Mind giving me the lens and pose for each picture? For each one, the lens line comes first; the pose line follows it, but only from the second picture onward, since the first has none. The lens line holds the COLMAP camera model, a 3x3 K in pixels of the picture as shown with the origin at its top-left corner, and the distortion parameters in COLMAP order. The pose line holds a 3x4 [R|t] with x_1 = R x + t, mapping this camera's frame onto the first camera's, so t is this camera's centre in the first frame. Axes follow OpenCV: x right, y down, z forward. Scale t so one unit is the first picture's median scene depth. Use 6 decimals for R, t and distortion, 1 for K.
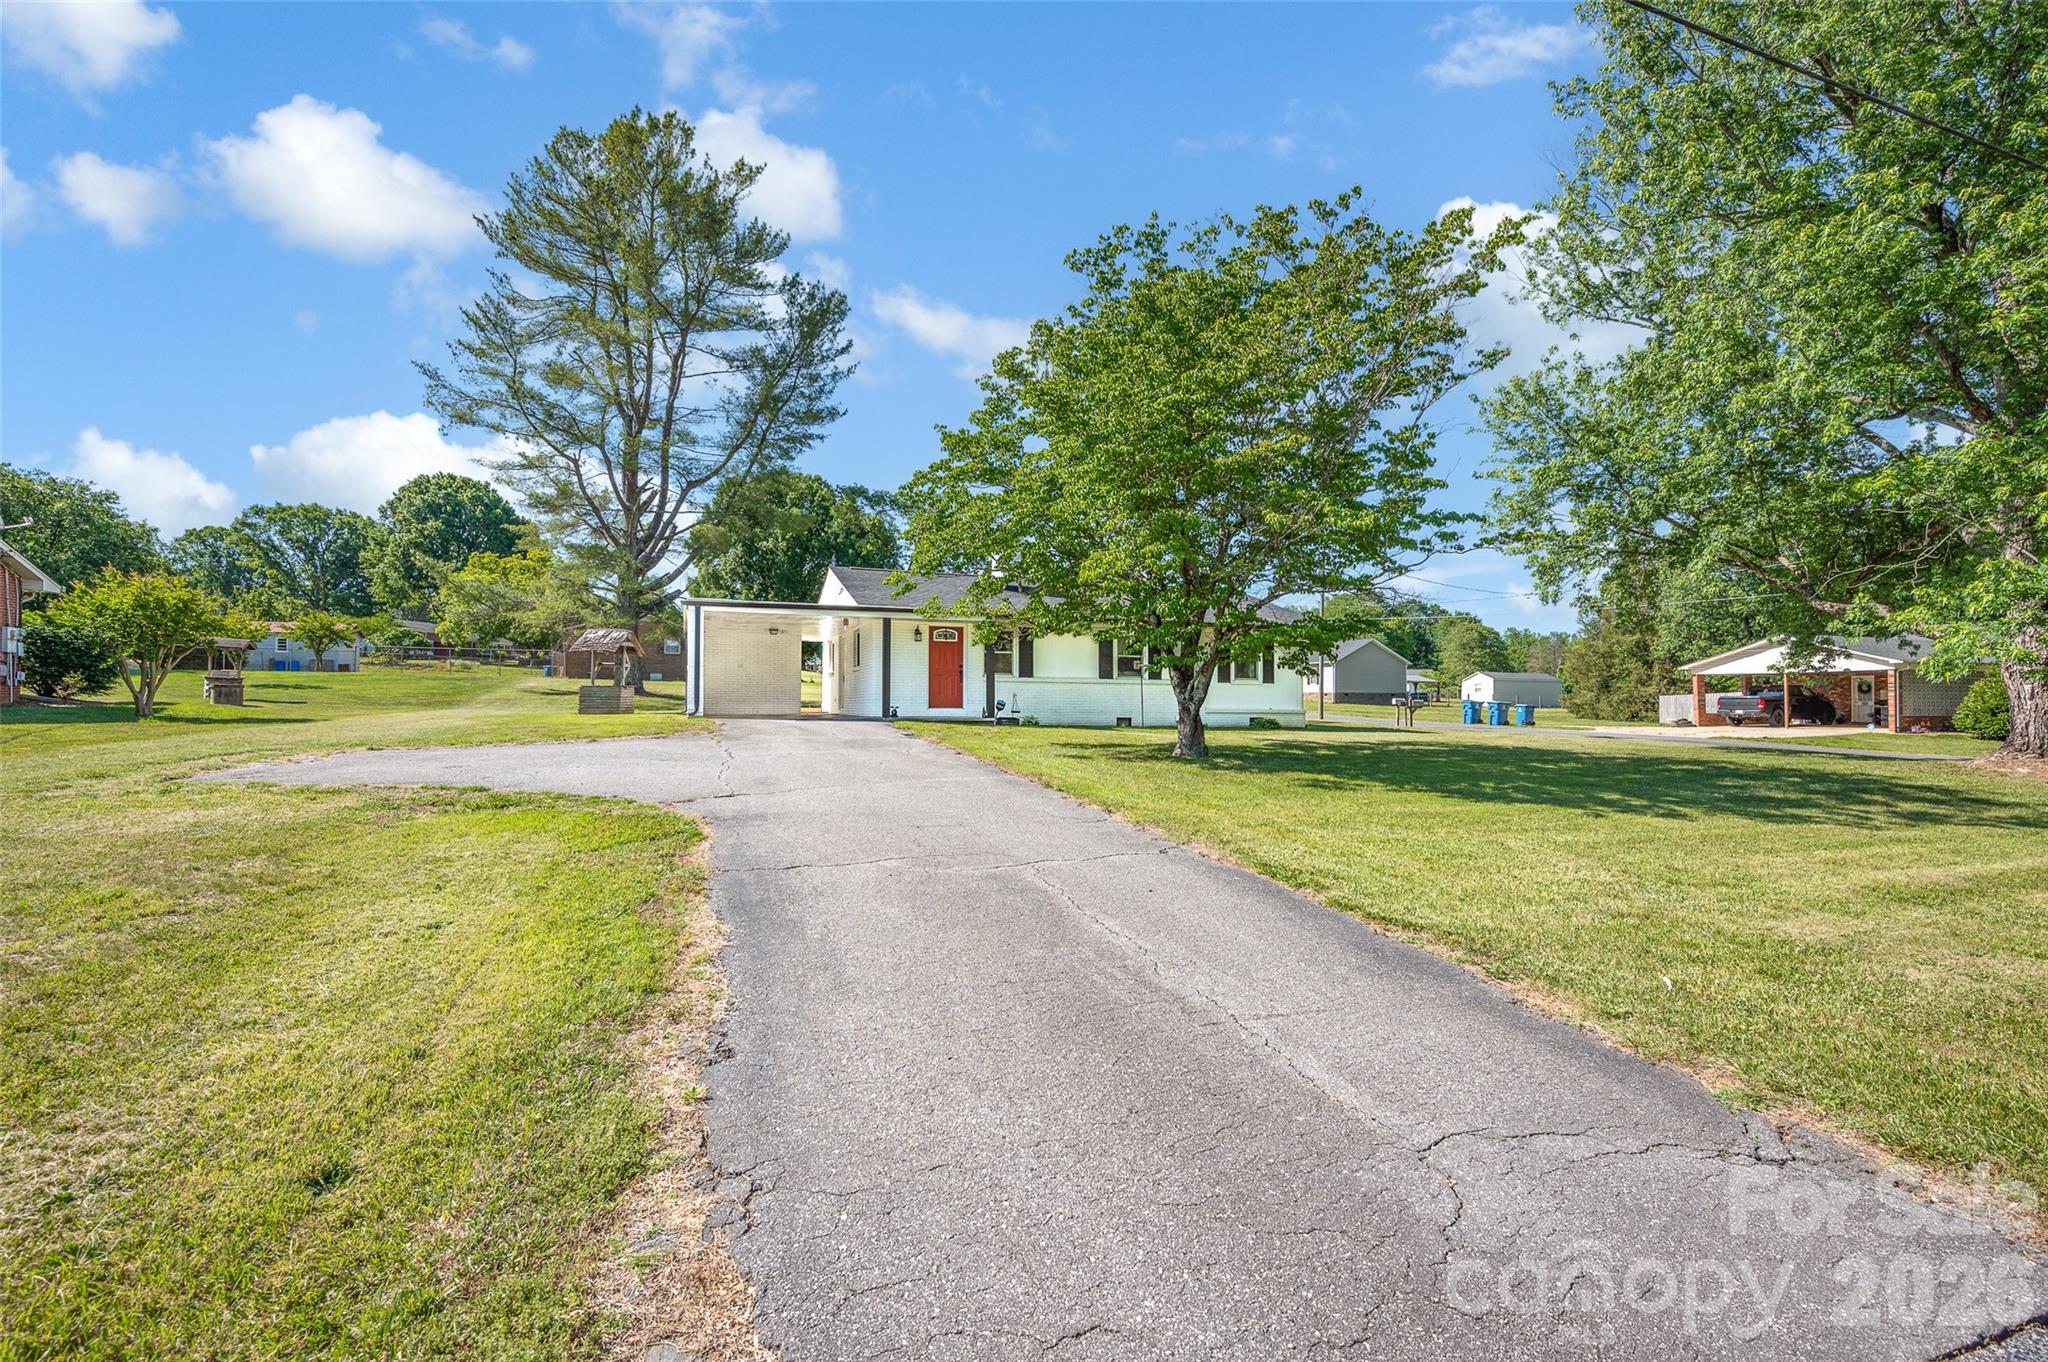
lens RADIAL K [[919.7, 0, 1020.1], [0, 919.7, 691.1], [0, 0, 1]] dist [-0.003863, -0.001000]
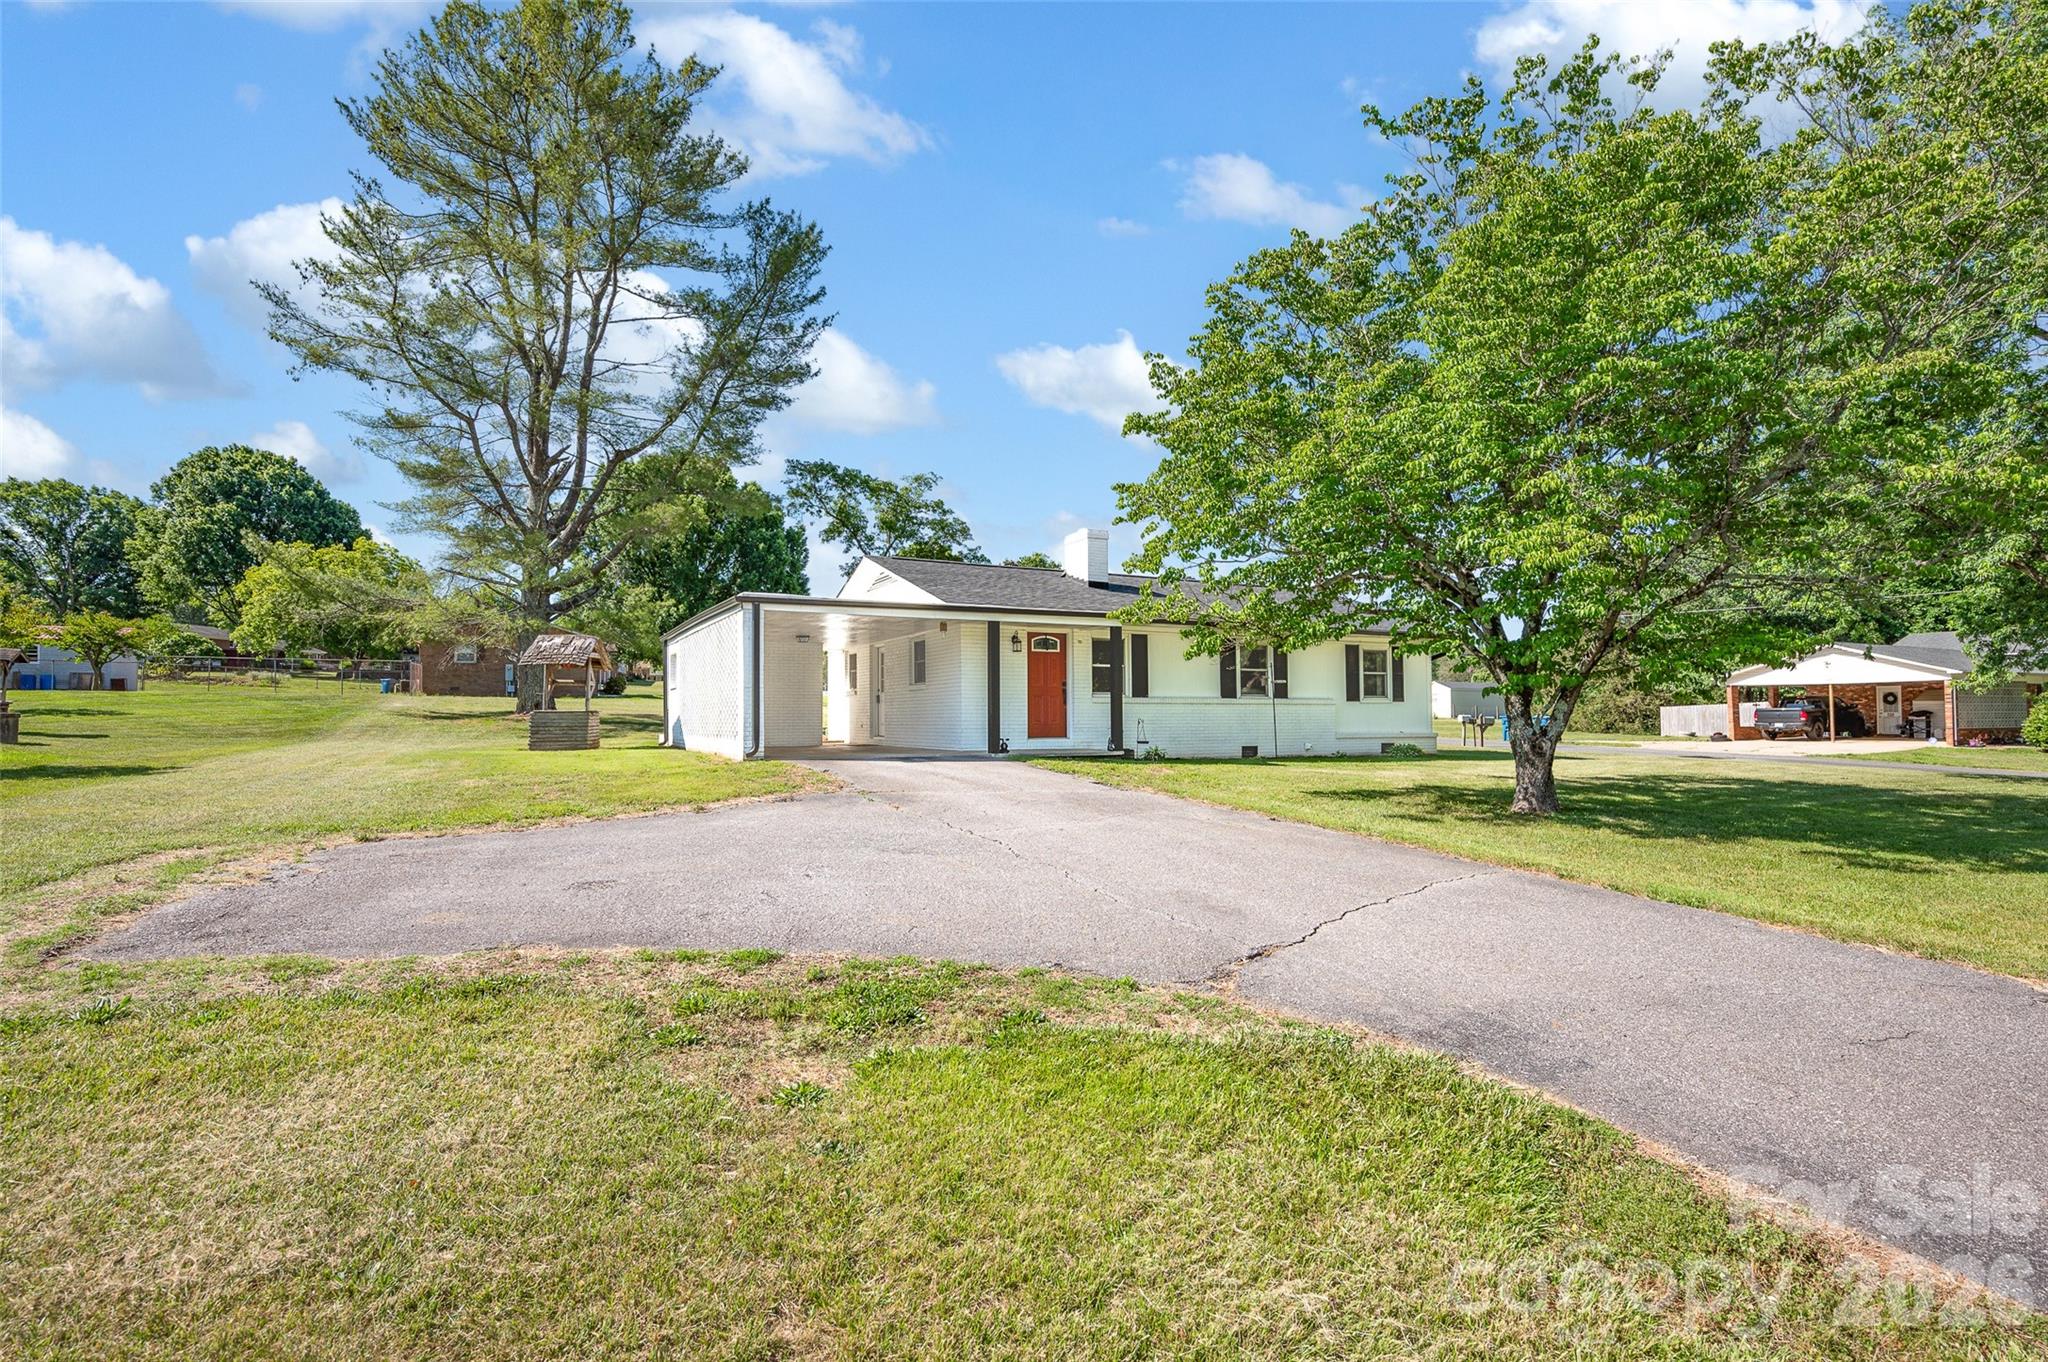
lens RADIAL K [[963.0, 0, 1003.1], [0, 963.0, 686.1], [0, 0, 1]] dist [-0.007765, 0.000445]
pose [[0.990836, -0.005076, 0.134977, -0.141614], [0.007096, 0.999870, -0.014493, -0.008593], [-0.134886, 0.015318, 0.990743, 0.126279]]
